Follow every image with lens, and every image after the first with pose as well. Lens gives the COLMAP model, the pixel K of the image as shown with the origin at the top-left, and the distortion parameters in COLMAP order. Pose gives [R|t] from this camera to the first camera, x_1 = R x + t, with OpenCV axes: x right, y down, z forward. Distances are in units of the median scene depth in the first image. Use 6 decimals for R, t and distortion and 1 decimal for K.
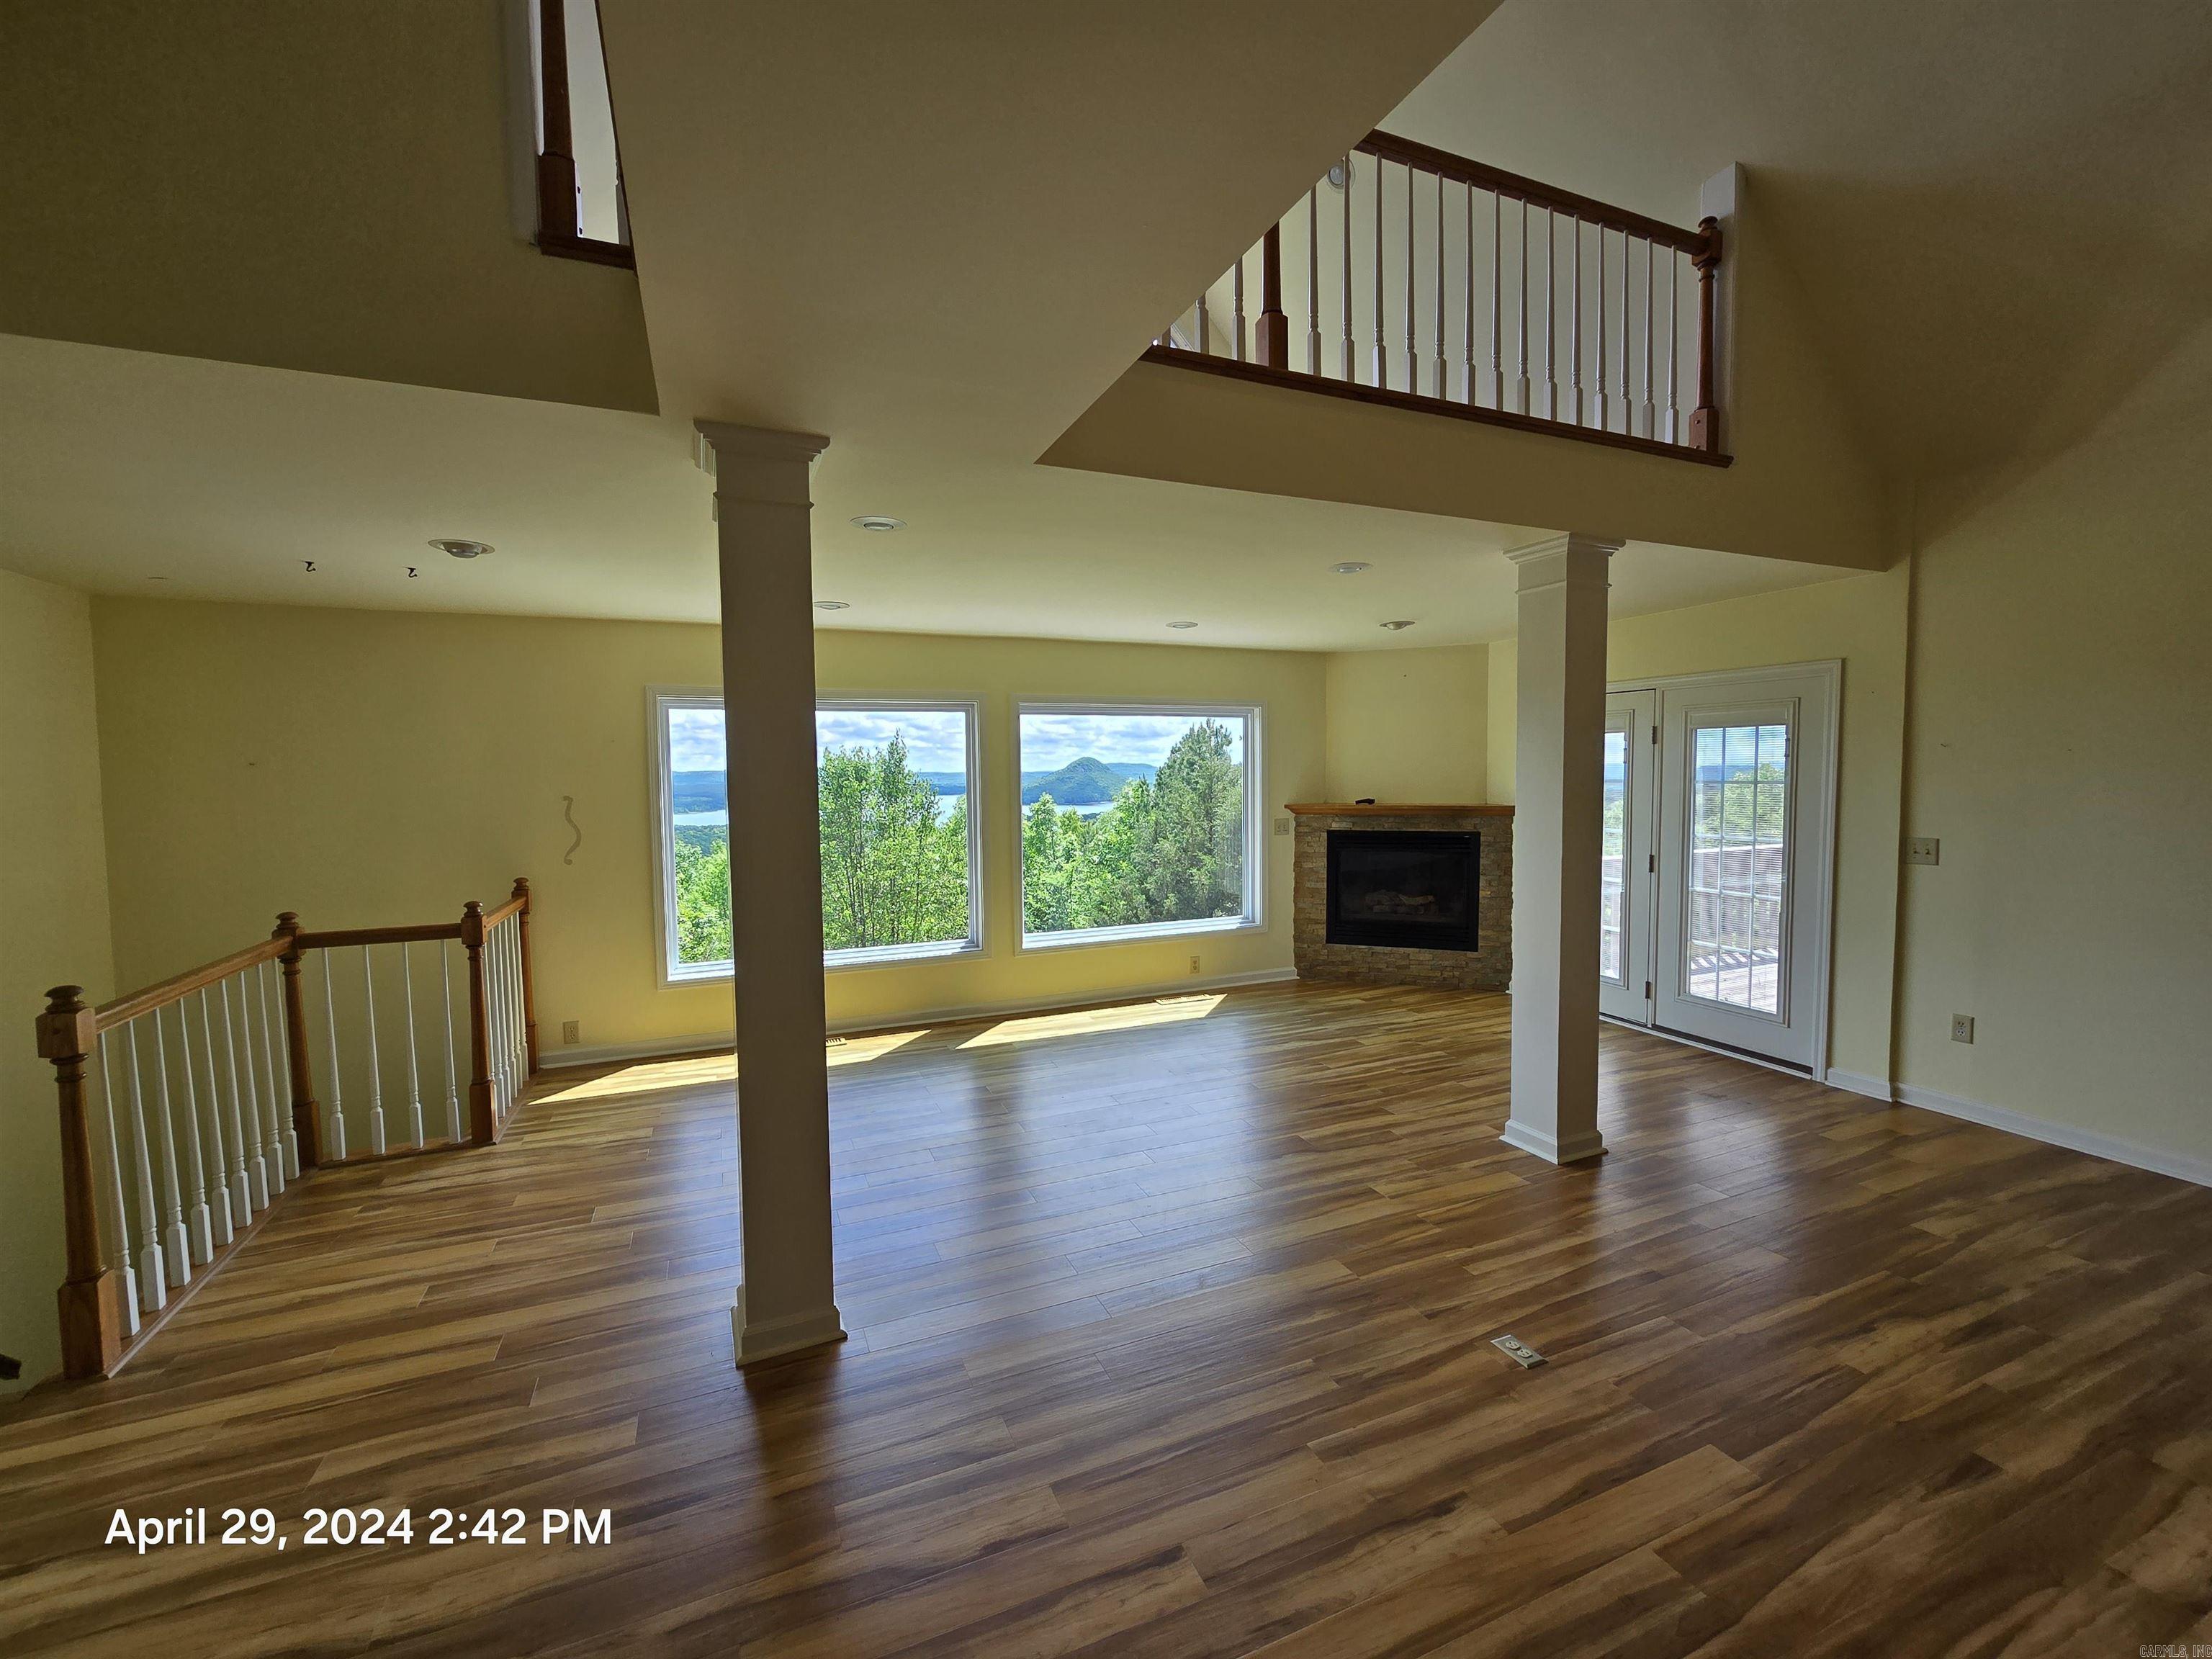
lens RADIAL K [[905.0, 0, 1108.6], [0, 905.0, 825.8], [0, 0, 1]] dist [-0.006160, 0.001167]
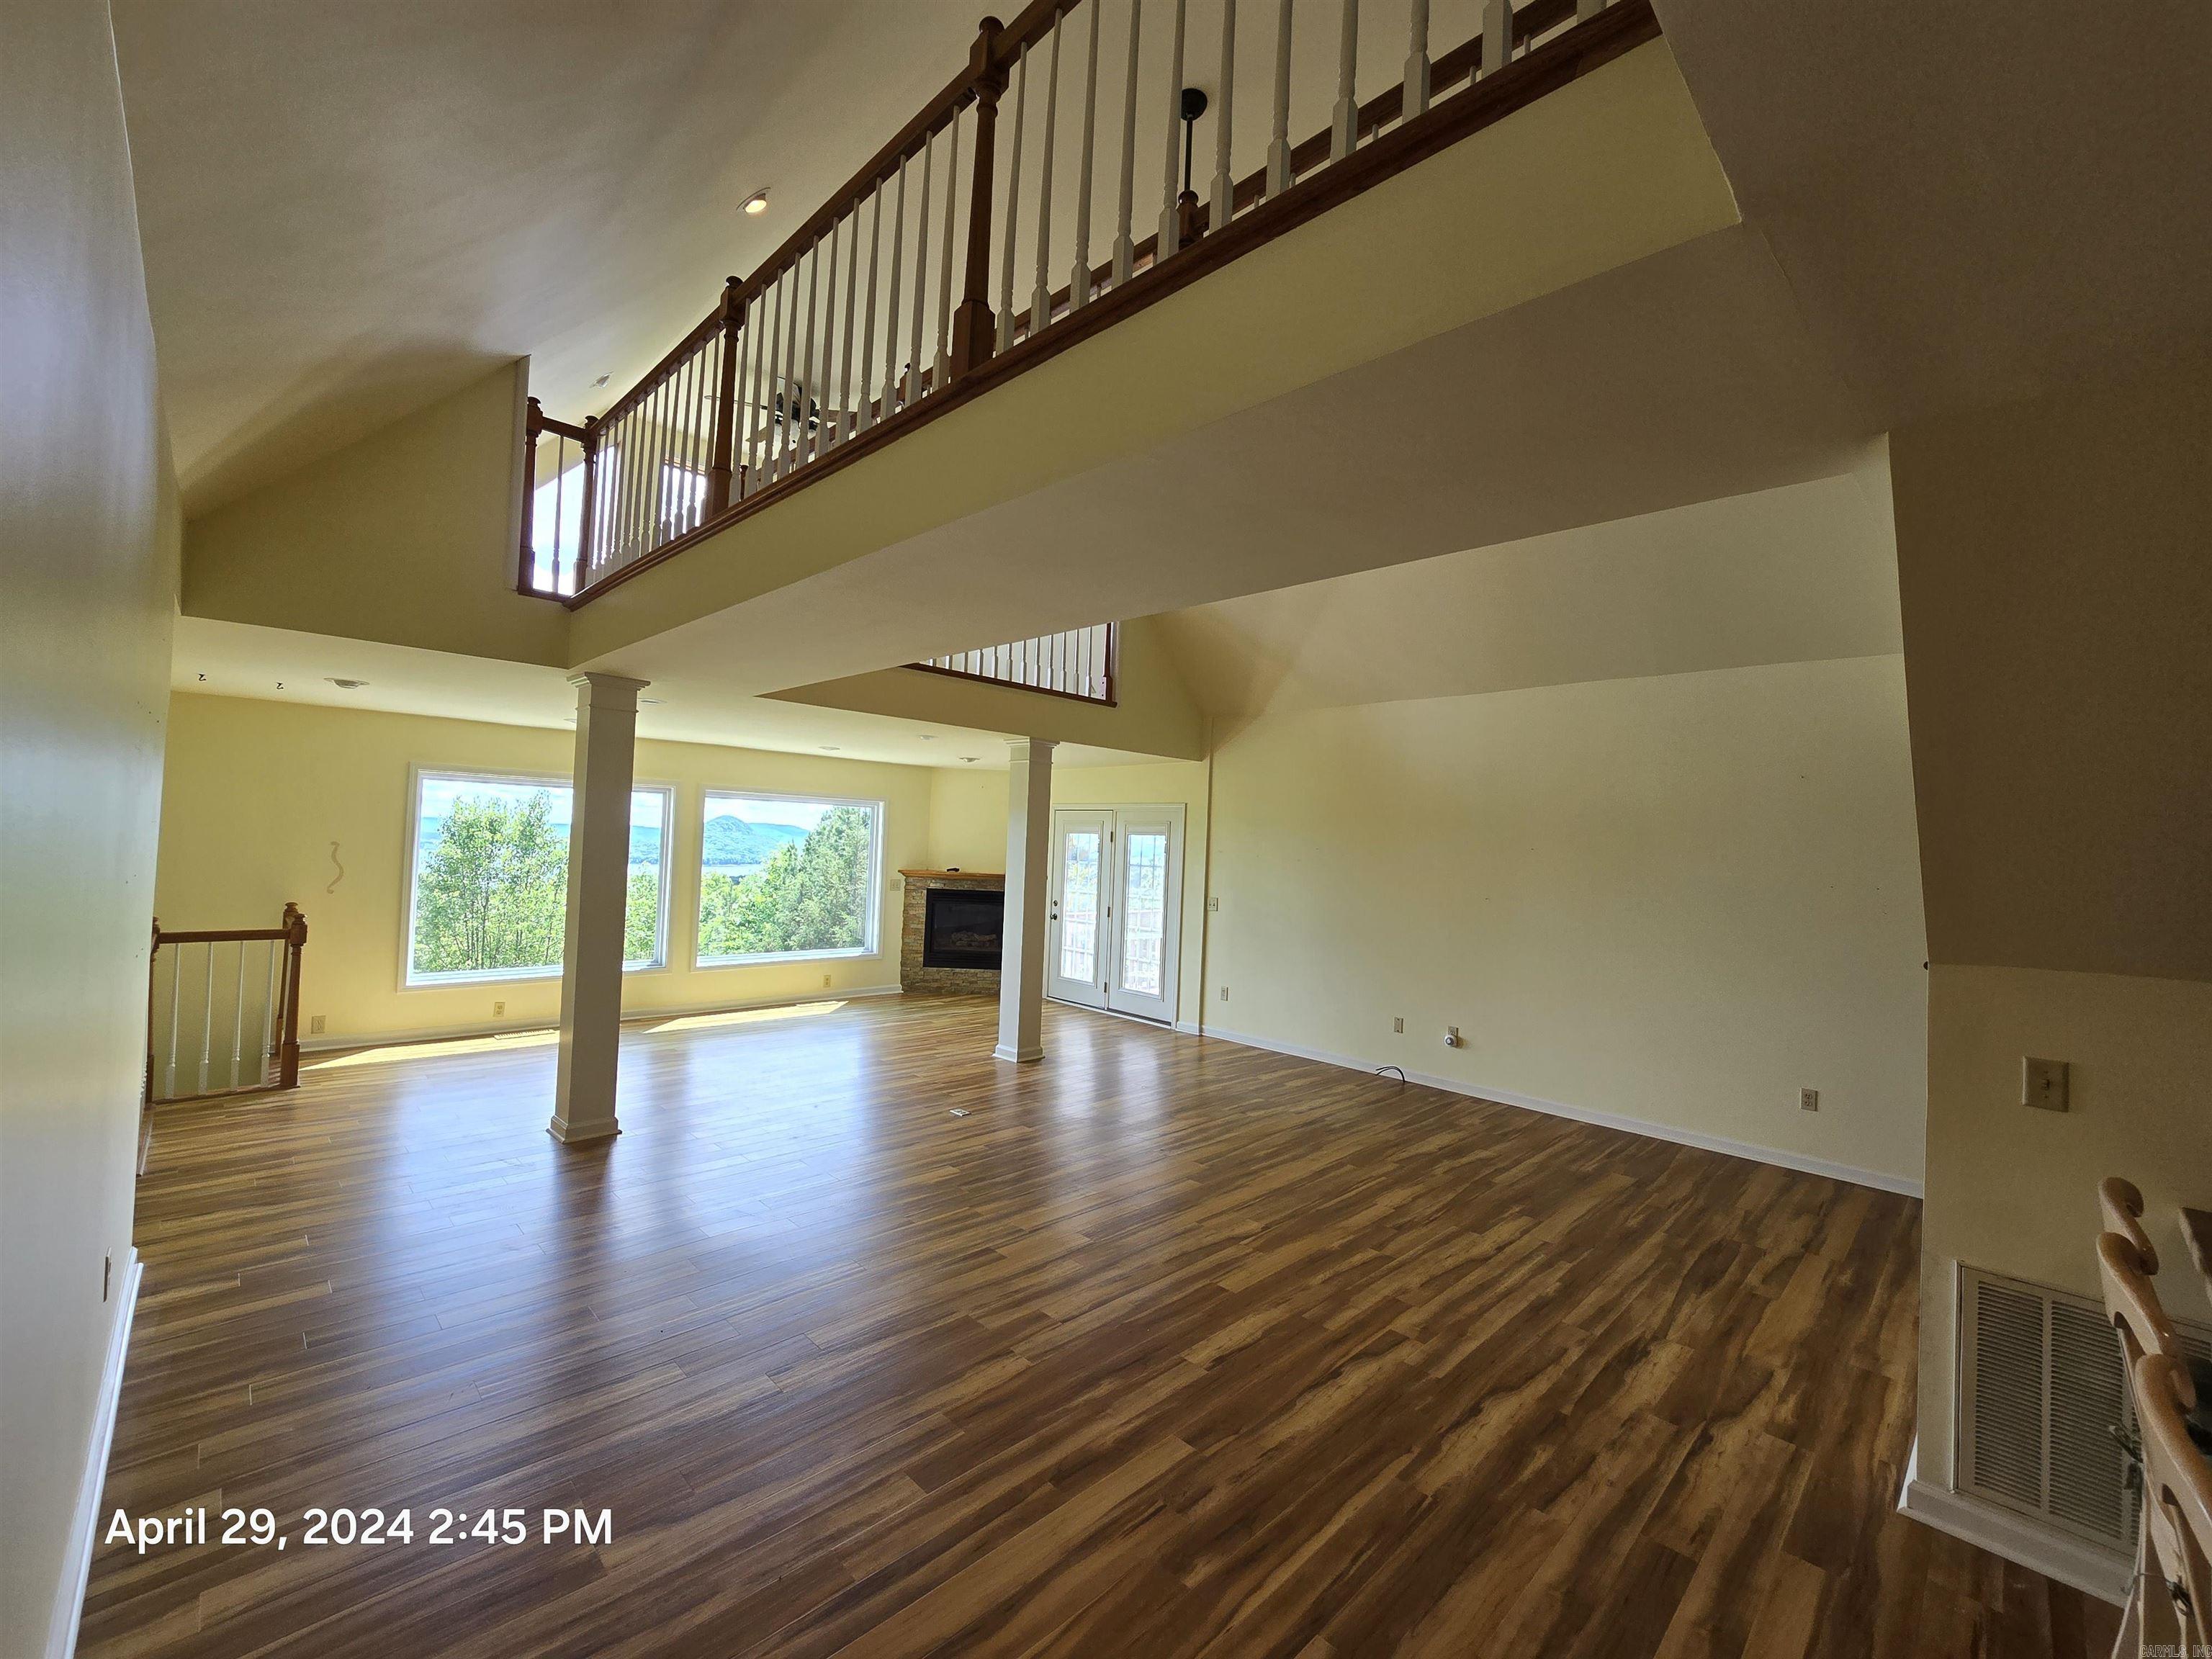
lens RADIAL K [[905.0, 0, 1112.6], [0, 905.0, 822.2], [0, 0, 1]] dist [-0.006160, 0.001167]
pose [[0.927255, 0.056997, 0.370067, -0.027632], [-0.026935, 0.995939, -0.085903, 0.016279], [-0.373460, 0.069687, 0.925025, -0.490365]]
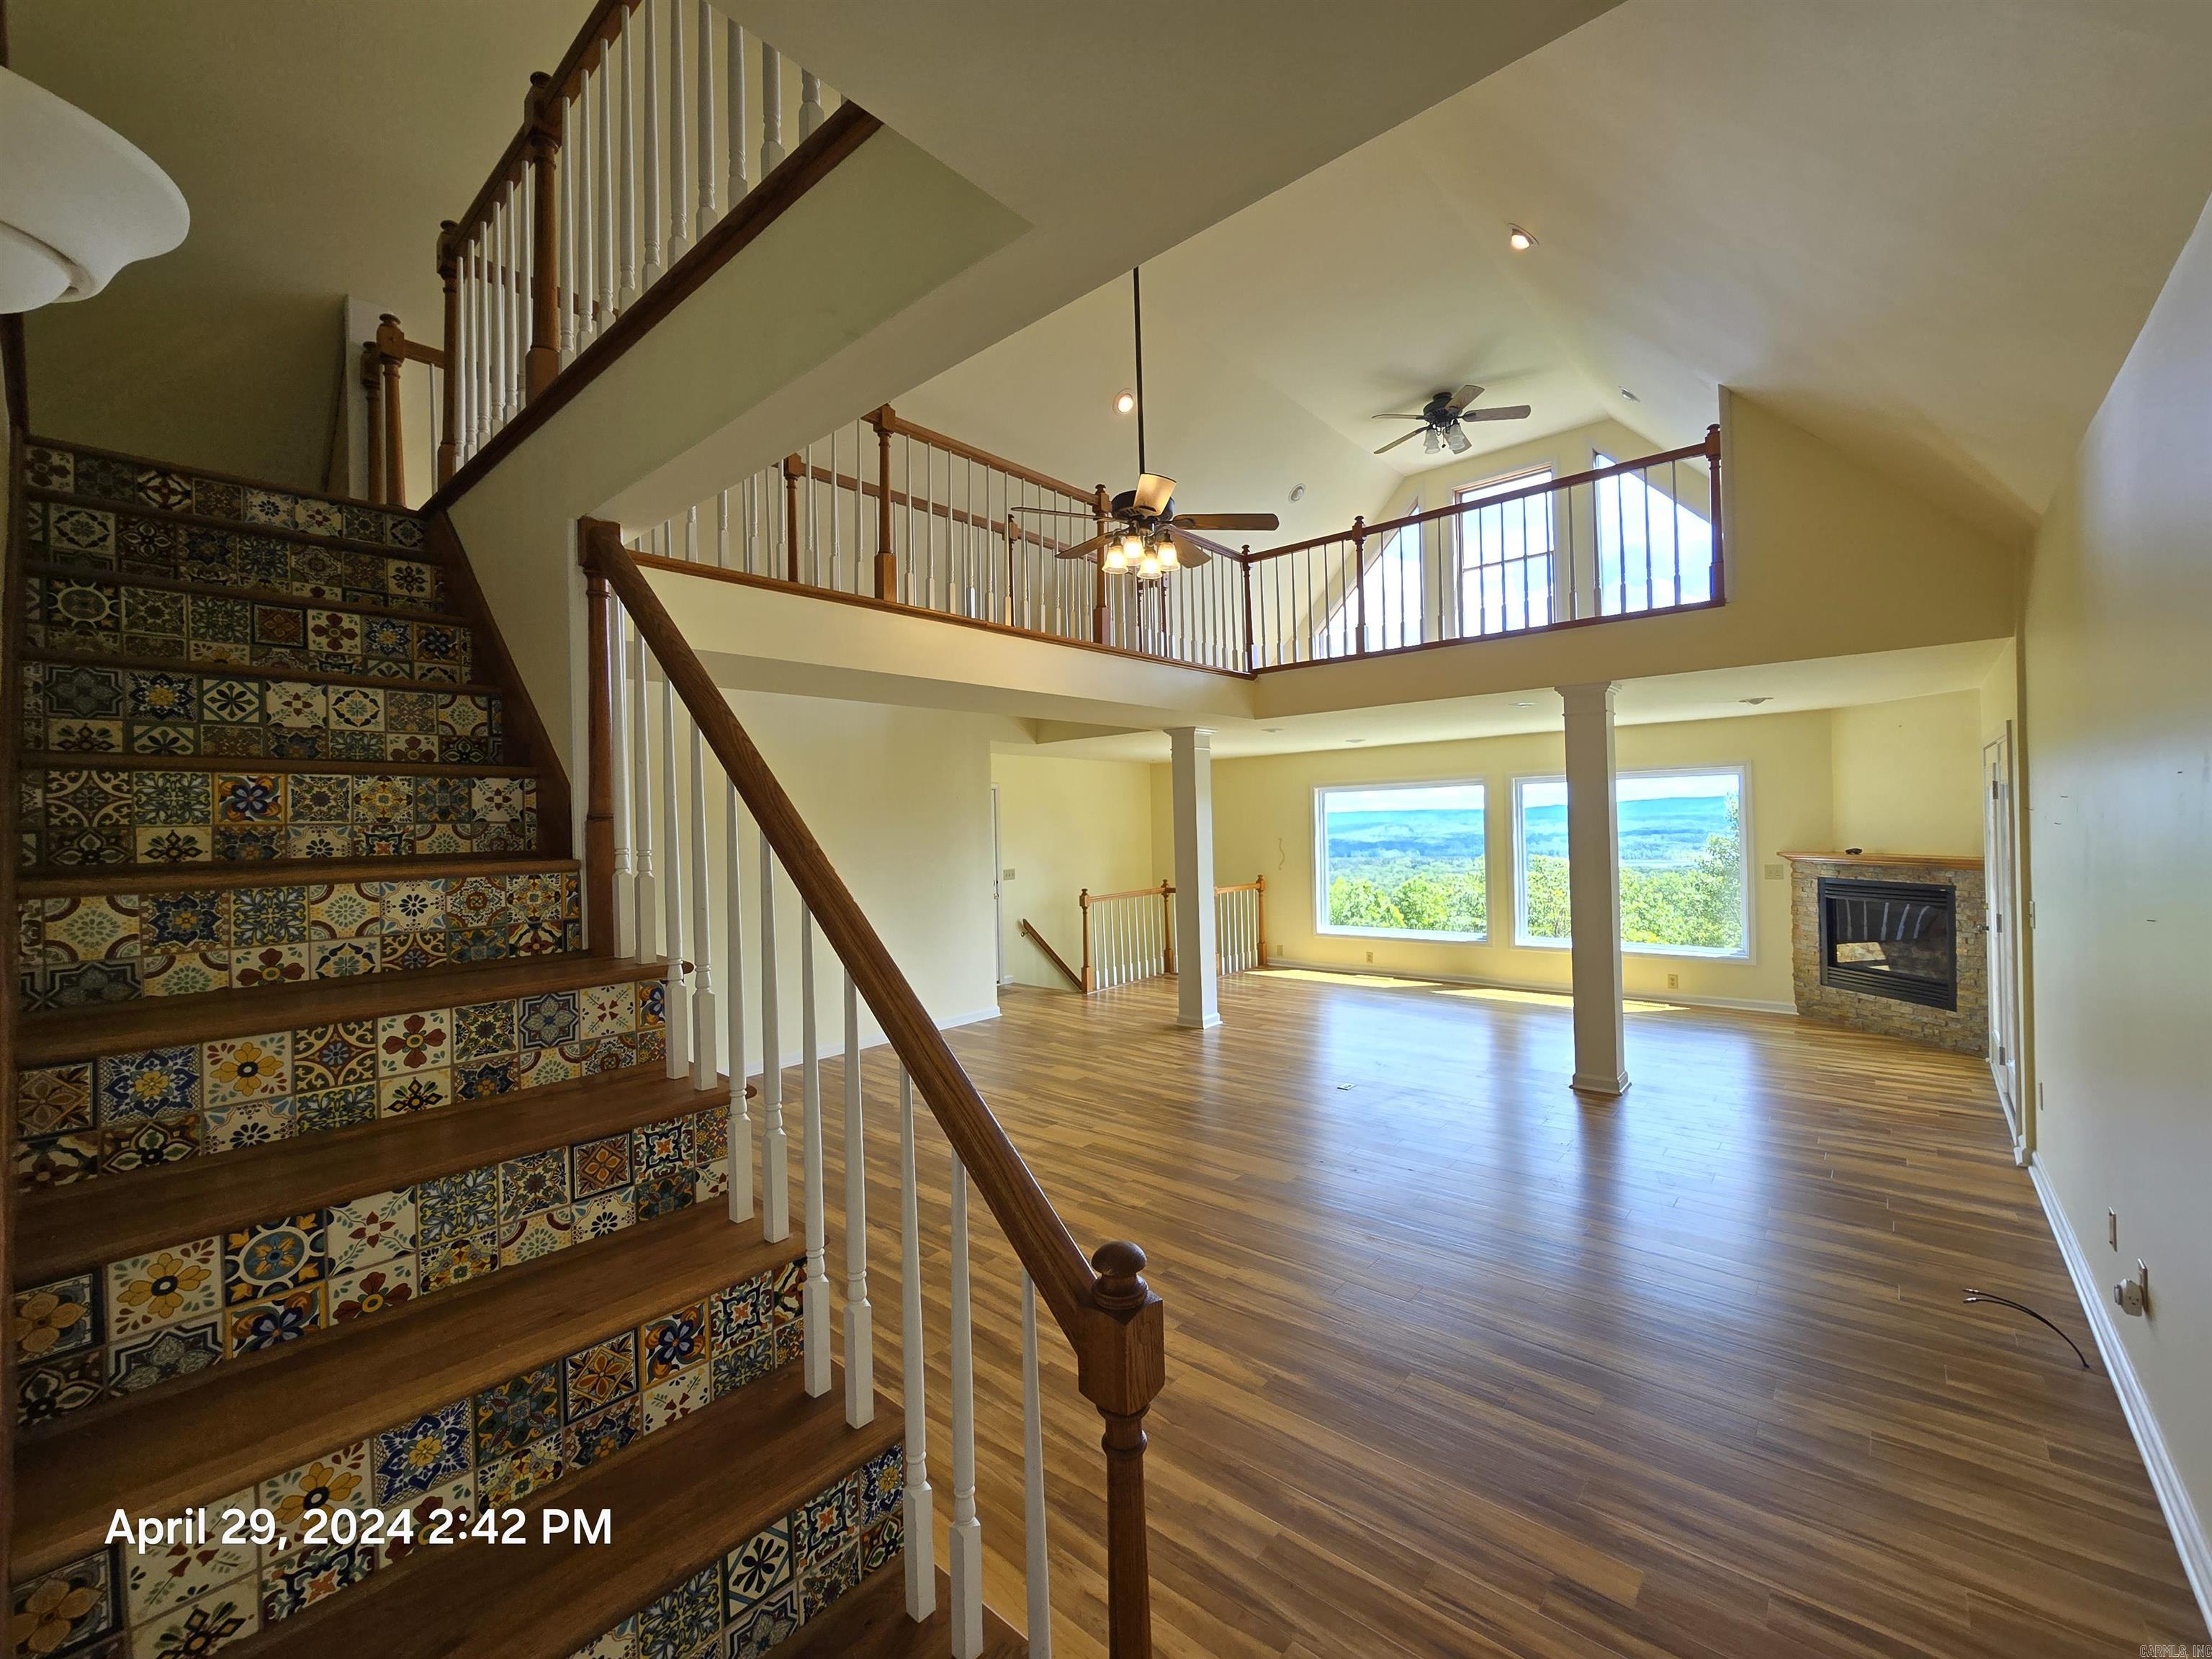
lens RADIAL K [[905.0, 0, 1098.7], [0, 905.0, 822.3], [0, 0, 1]] dist [-0.006160, 0.001167]
pose [[0.437551, -0.000474, -0.899193, 0.862638], [-0.032208, 0.999350, -0.016199, -0.016743], [0.898617, 0.036050, 0.437251, -0.240695]]
